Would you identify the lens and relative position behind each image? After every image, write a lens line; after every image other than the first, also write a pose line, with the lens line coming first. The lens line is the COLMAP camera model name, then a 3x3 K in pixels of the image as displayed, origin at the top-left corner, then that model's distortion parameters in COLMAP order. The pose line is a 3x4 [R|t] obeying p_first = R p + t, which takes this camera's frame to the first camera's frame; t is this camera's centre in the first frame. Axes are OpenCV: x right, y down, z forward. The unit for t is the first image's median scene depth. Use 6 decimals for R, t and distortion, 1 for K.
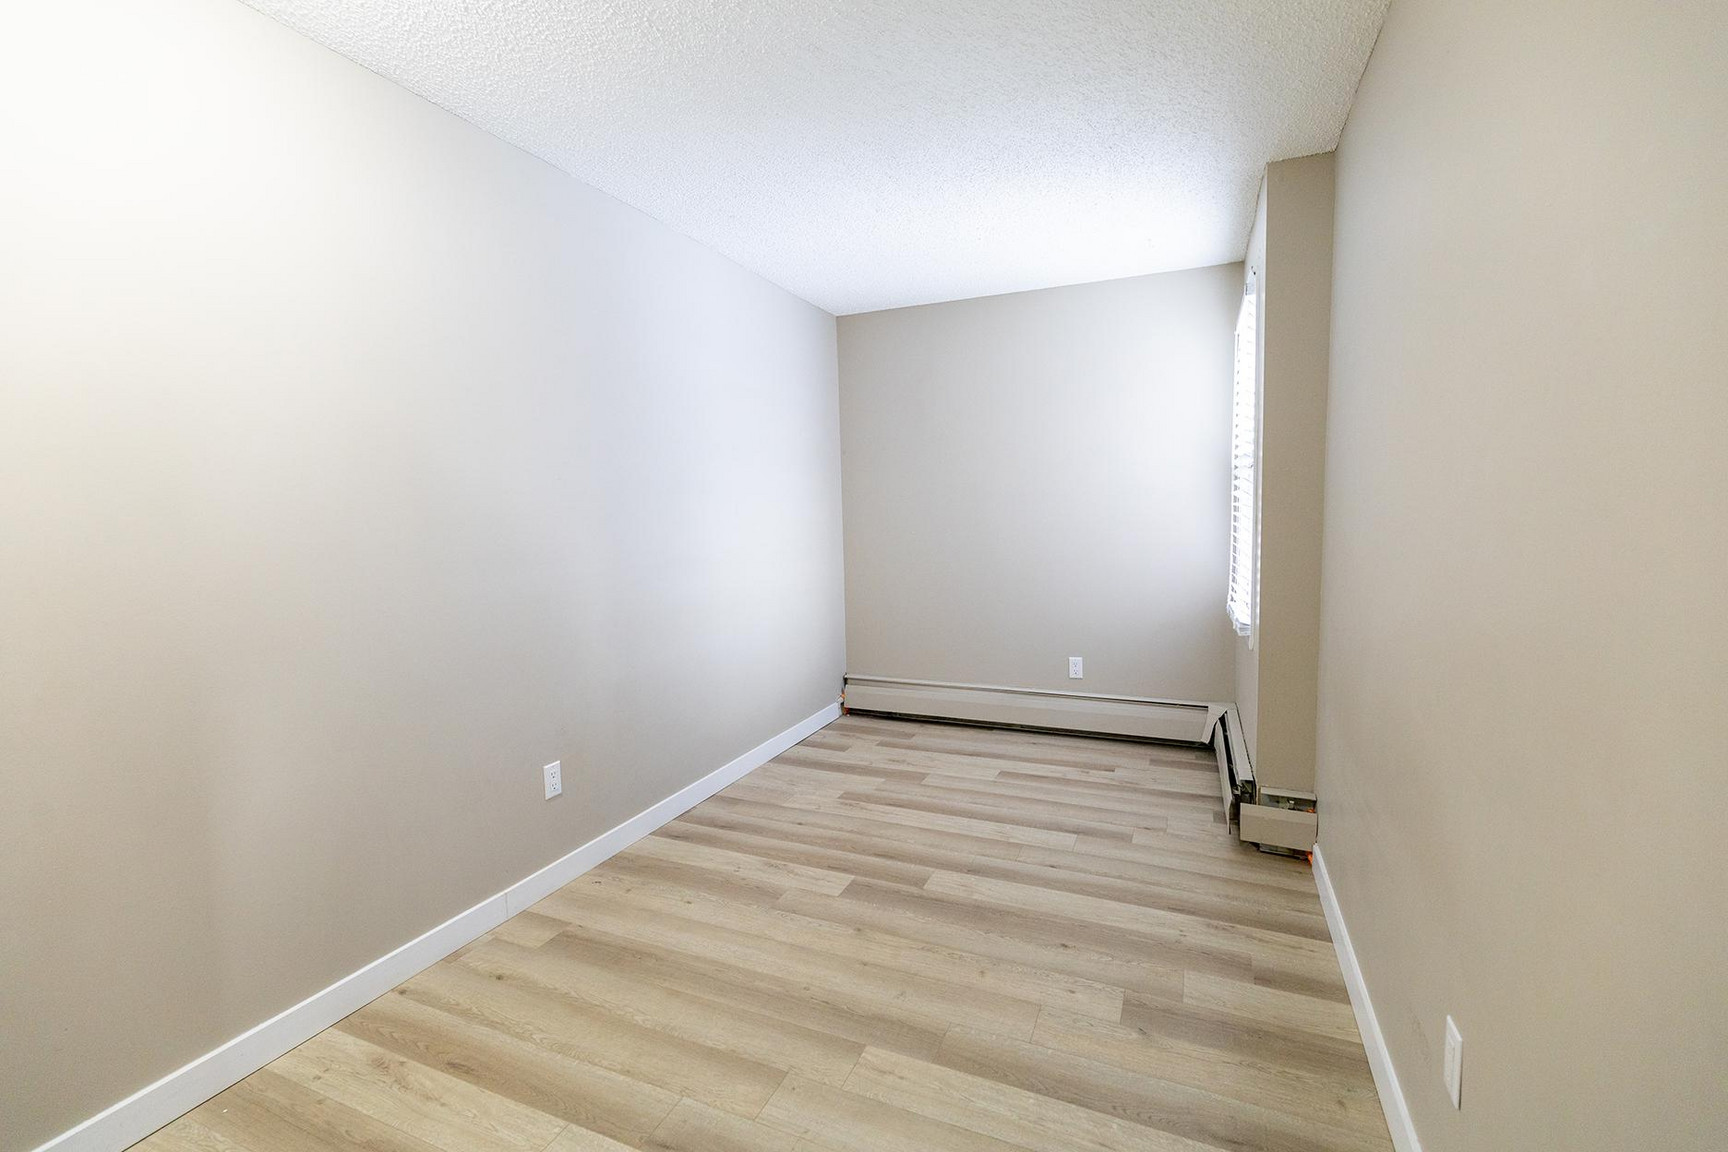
lens RADIAL K [[782.3, 0, 852.8], [0, 782.3, 578.1], [0, 0, 1]] dist [-0.000659, -0.000118]
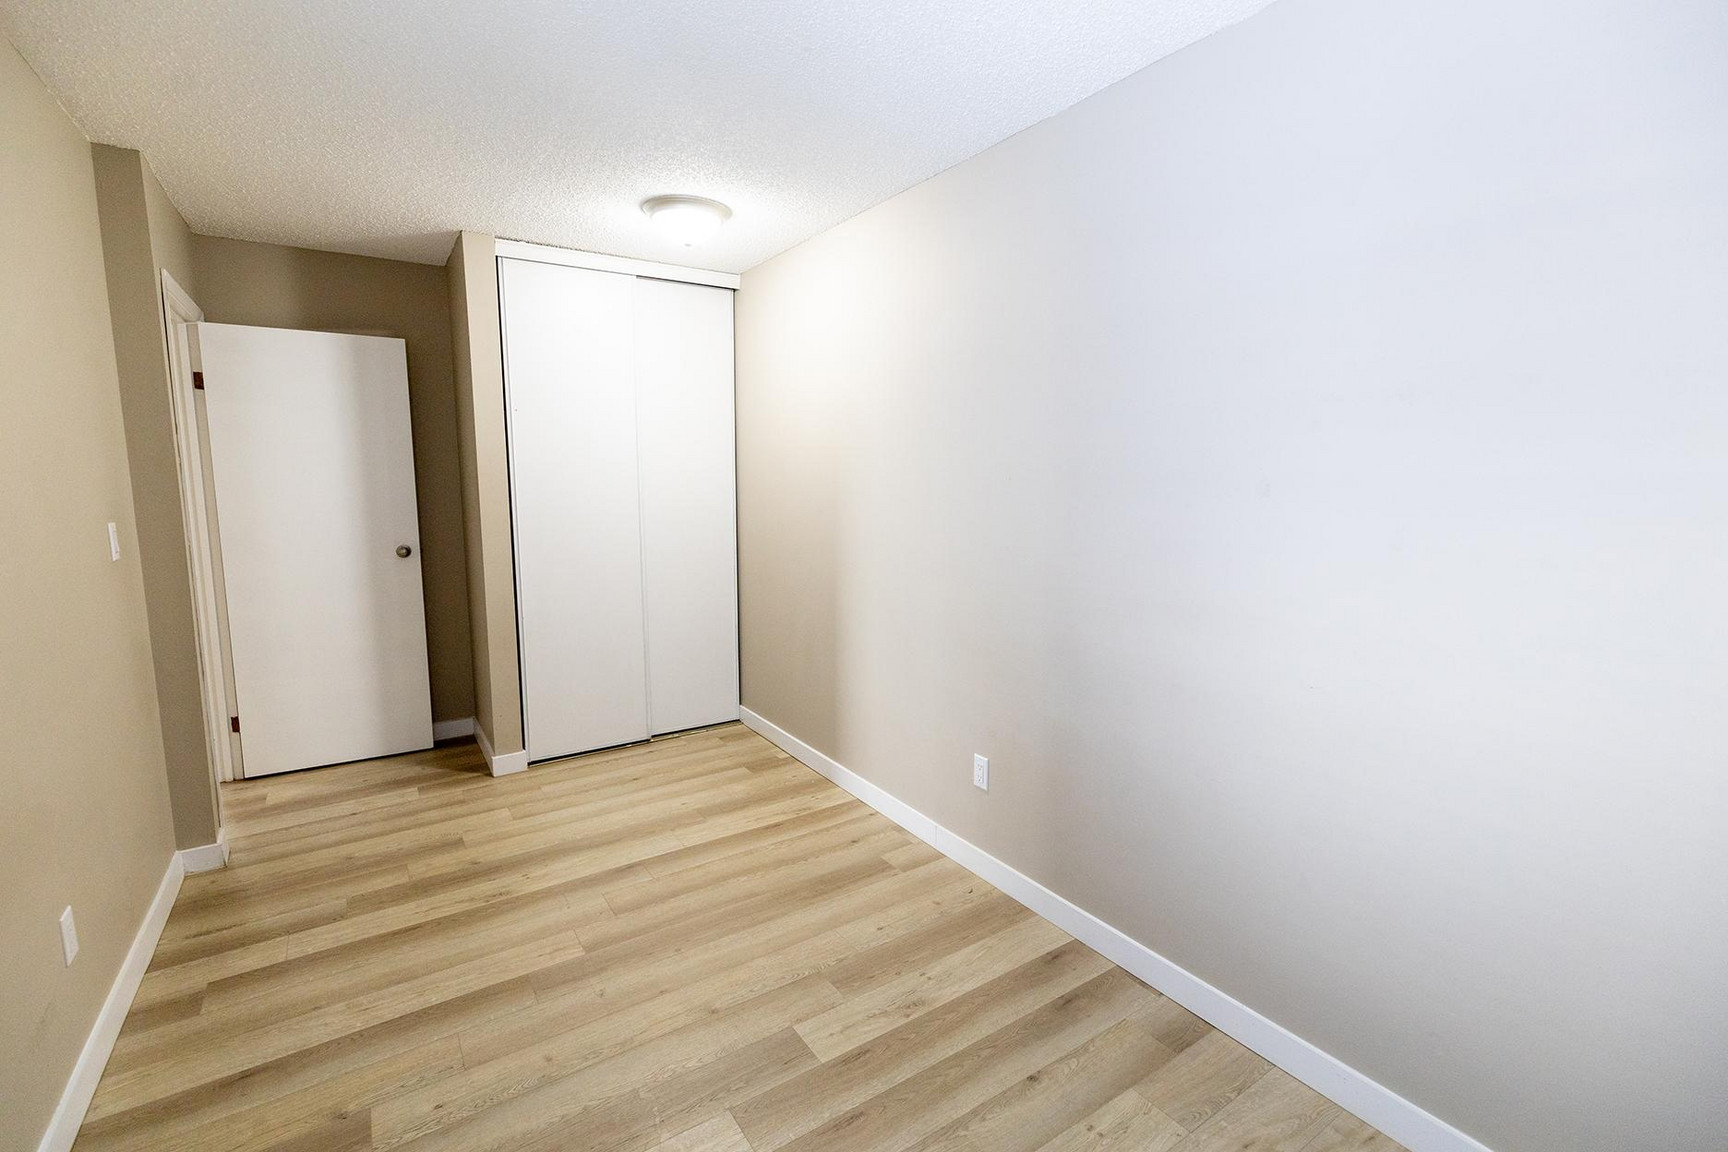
lens RADIAL K [[782.3, 0, 852.8], [0, 782.3, 578.1], [0, 0, 1]] dist [-0.000659, -0.000118]
pose [[-0.551916, 0.131183, -0.823517, 0.605236], [-0.065264, 0.977725, 0.199488, -0.212363], [0.831342, 0.163846, -0.531060, 1.598867]]
